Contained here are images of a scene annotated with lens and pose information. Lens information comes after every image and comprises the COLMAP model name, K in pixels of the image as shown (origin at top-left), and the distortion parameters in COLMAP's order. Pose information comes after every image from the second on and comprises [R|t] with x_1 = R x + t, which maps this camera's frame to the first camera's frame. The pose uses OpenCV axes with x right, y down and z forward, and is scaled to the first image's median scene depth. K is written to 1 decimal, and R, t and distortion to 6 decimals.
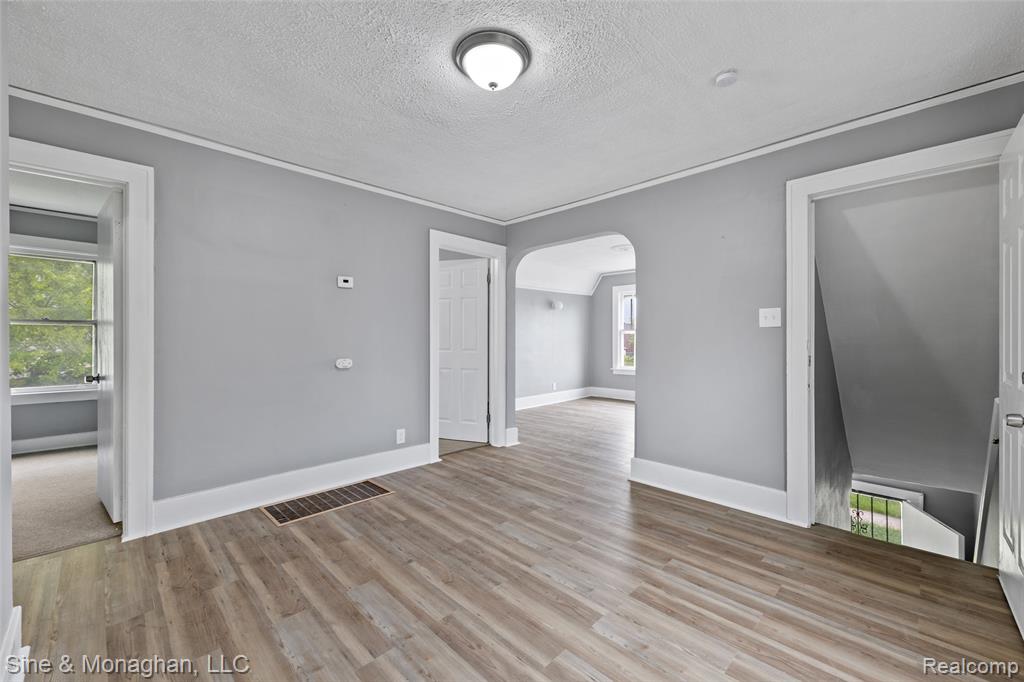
lens RADIAL K [[420.2, 0, 515.5], [0, 420.2, 334.9], [0, 0, 1]] dist [0.002089, 0.000111]
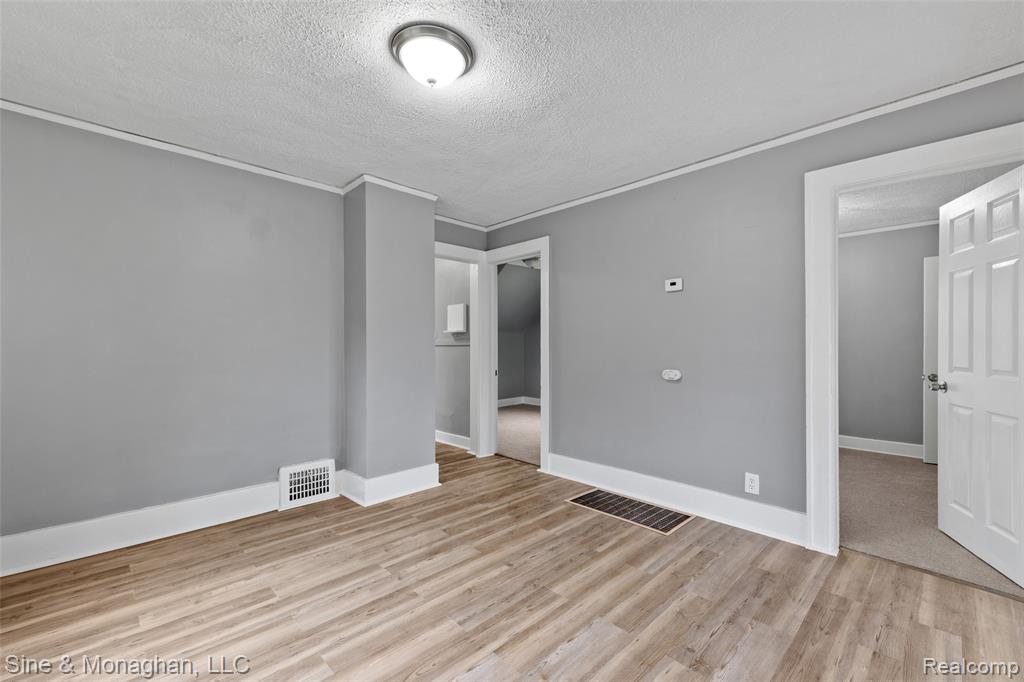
lens RADIAL K [[420.2, 0, 518.0], [0, 420.2, 347.9], [0, 0, 1]] dist [0.002089, 0.000111]
pose [[-0.009100, 0.006753, -0.999936, 0.635234], [0.001797, 0.999976, 0.006737, 0.003005], [0.999957, -0.001736, -0.009112, 0.852974]]
